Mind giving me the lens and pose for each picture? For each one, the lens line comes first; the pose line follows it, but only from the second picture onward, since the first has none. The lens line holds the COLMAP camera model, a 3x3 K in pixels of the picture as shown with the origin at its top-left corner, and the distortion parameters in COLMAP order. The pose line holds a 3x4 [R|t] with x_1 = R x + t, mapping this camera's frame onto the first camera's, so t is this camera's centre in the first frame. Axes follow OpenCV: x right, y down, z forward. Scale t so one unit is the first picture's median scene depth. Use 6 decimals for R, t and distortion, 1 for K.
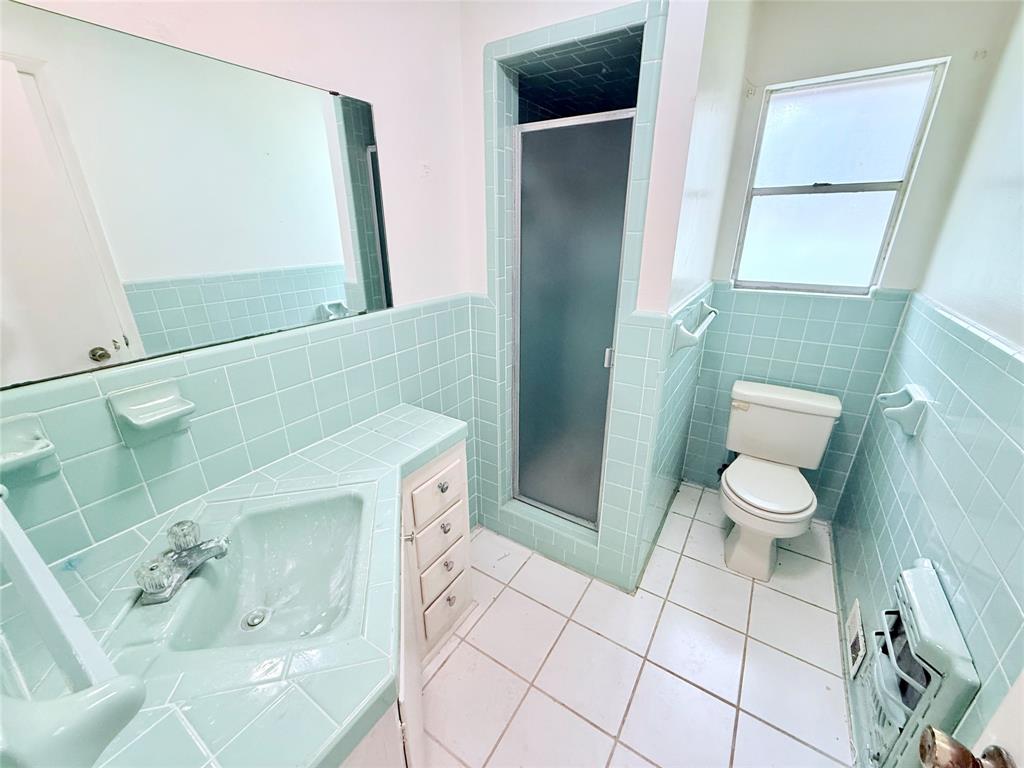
lens RADIAL K [[411.0, 0, 511.3], [0, 411.0, 383.3], [0, 0, 1]] dist [0.000168, 0.000237]
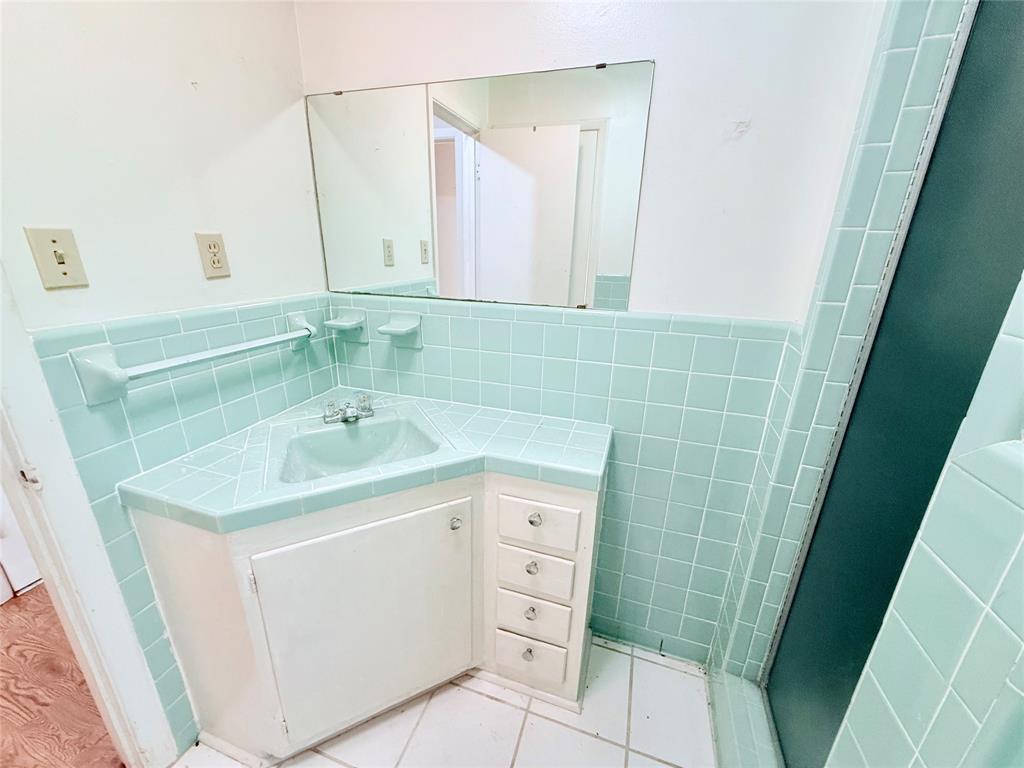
lens RADIAL K [[411.0, 0, 509.2], [0, 411.0, 382.7], [0, 0, 1]] dist [0.000168, 0.000237]
pose [[0.252107, 0.314196, -0.915272, 0.497732], [-0.370411, 0.905122, 0.208684, -0.150973], [0.894001, 0.286416, 0.344570, 0.593414]]
